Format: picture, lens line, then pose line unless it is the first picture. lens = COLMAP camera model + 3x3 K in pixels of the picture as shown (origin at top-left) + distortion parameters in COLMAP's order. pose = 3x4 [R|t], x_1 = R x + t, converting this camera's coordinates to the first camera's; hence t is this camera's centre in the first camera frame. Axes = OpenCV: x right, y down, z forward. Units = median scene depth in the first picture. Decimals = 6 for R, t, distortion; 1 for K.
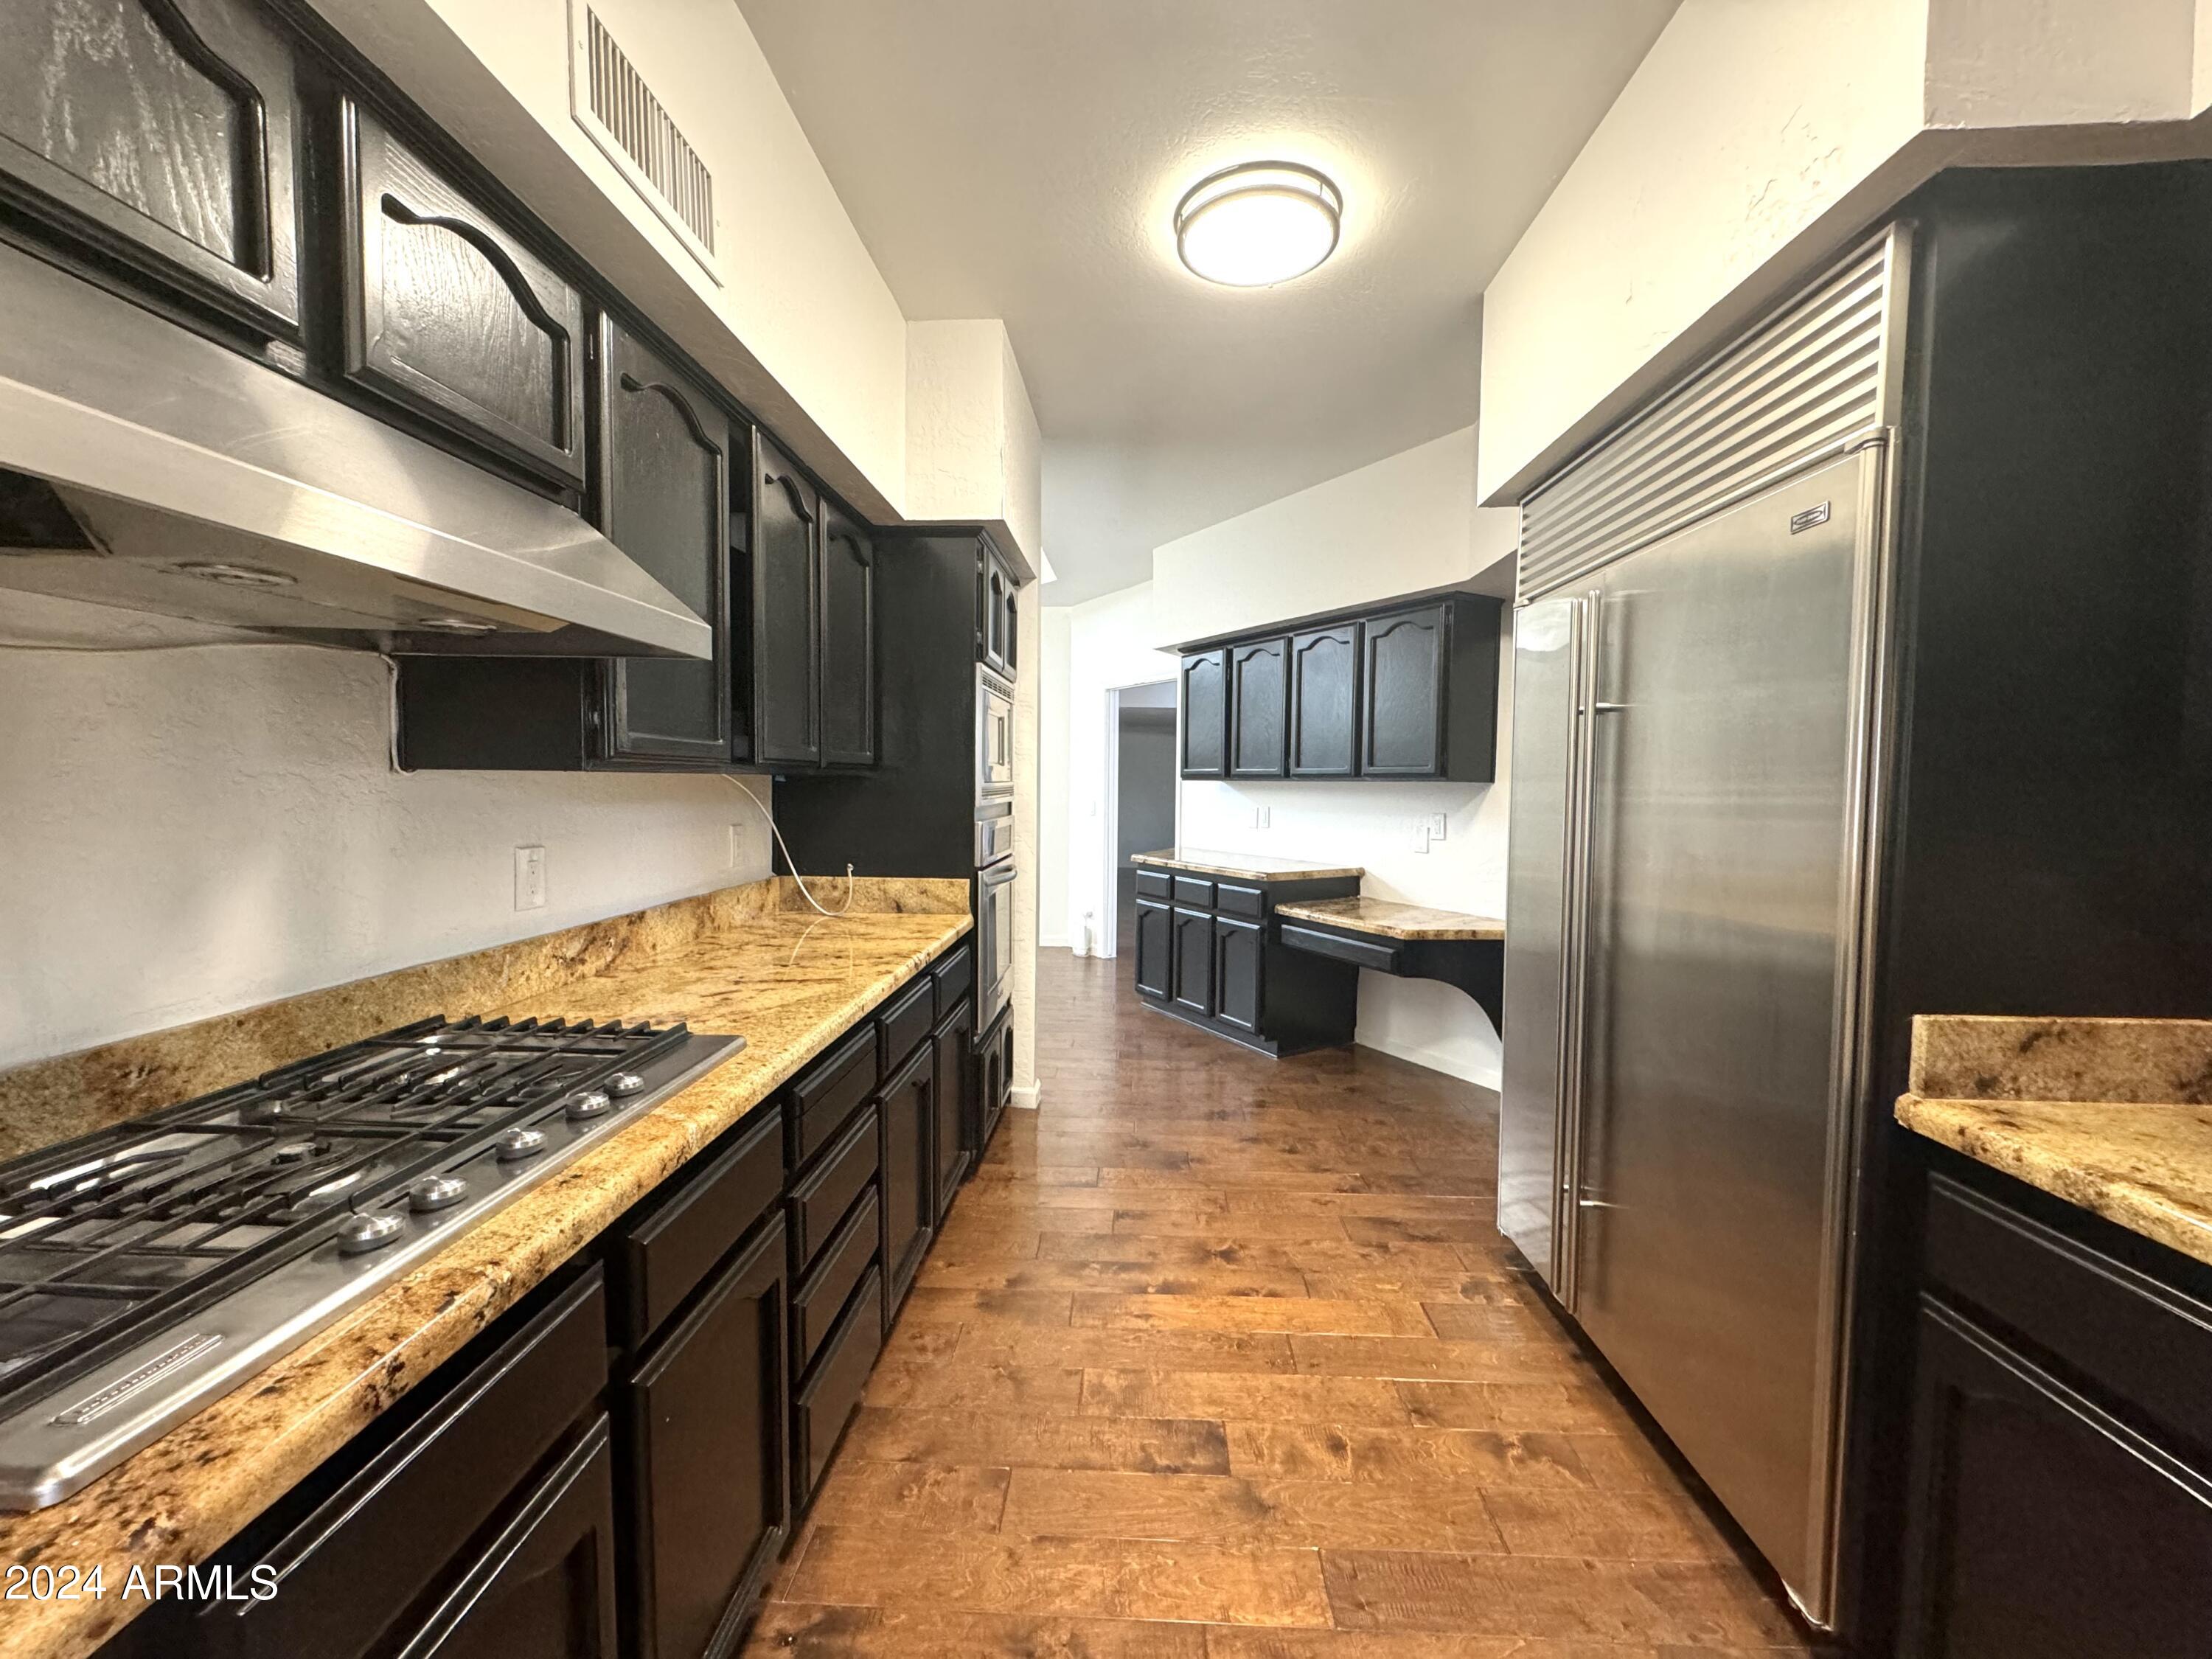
lens RADIAL K [[889.8, 0, 1104.6], [0, 889.8, 831.1], [0, 0, 1]] dist [-0.000475, -0.000118]
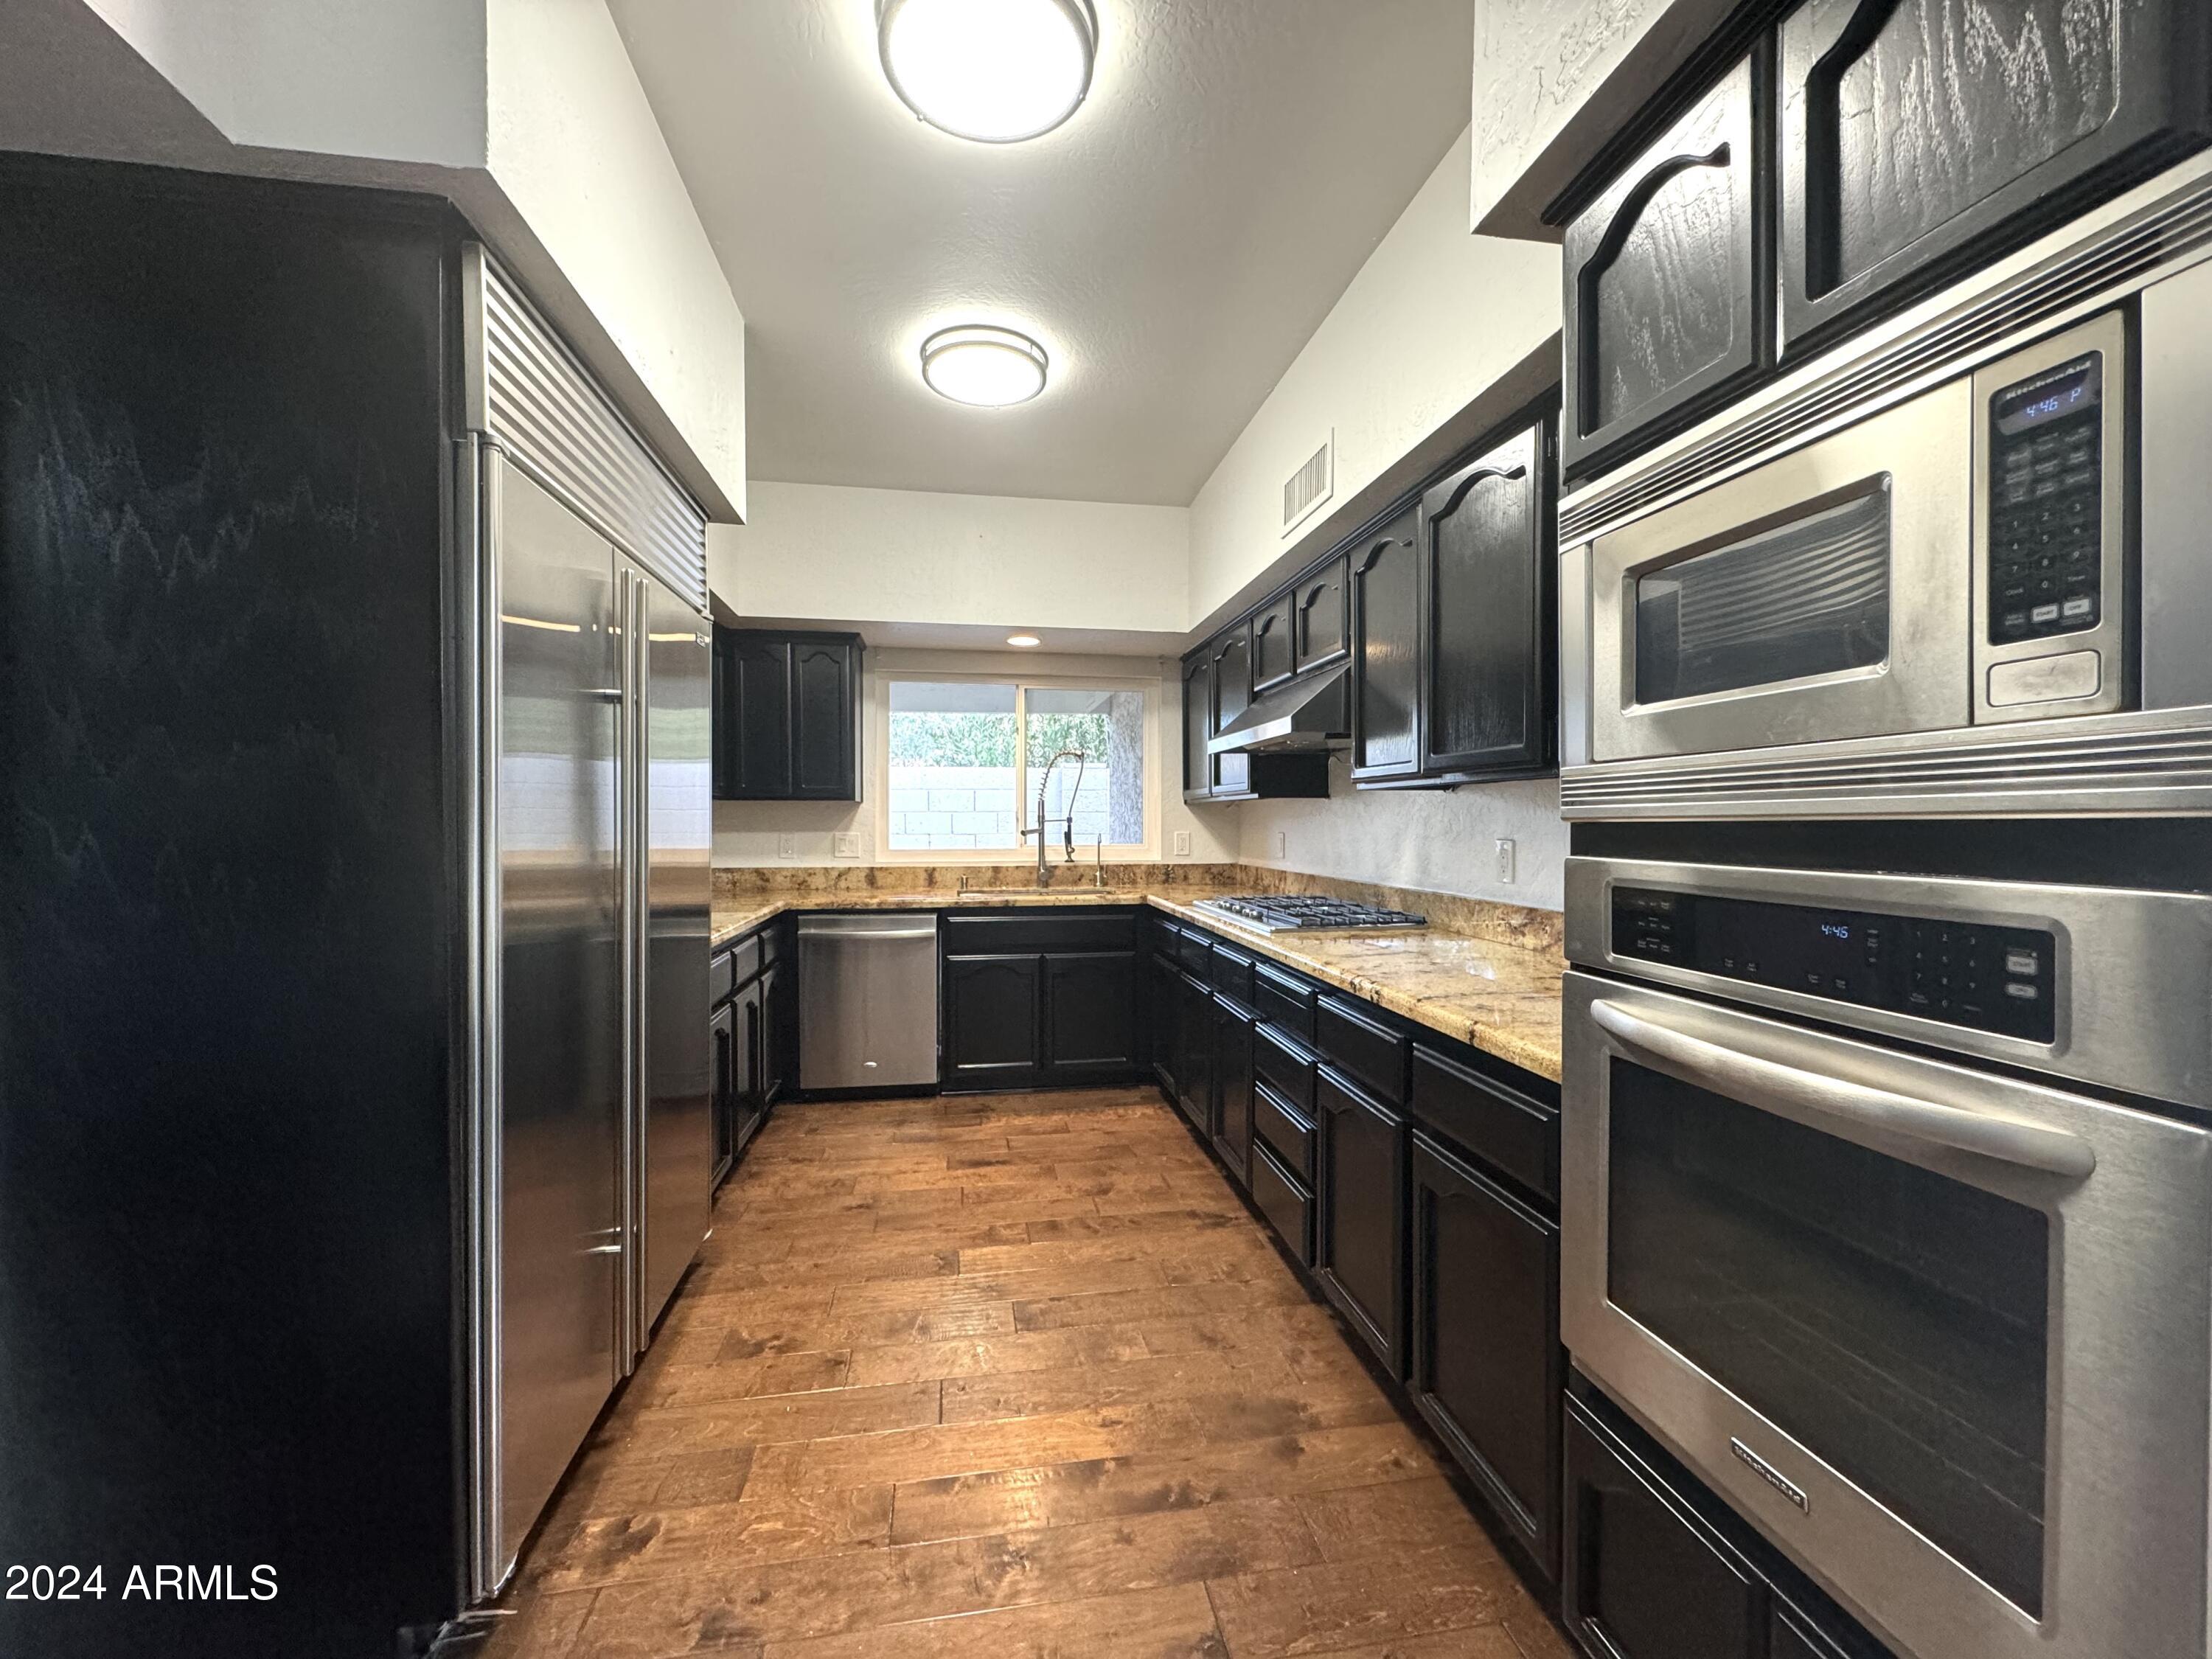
lens RADIAL K [[889.8, 0, 1106.4], [0, 889.8, 826.8], [0, 0, 1]] dist [-0.000475, -0.000118]
pose [[-0.978260, -0.003855, -0.207347, 0.257633], [-0.015799, 0.998307, 0.055981, -0.067600], [0.206780, 0.058040, -0.976664, 2.078523]]
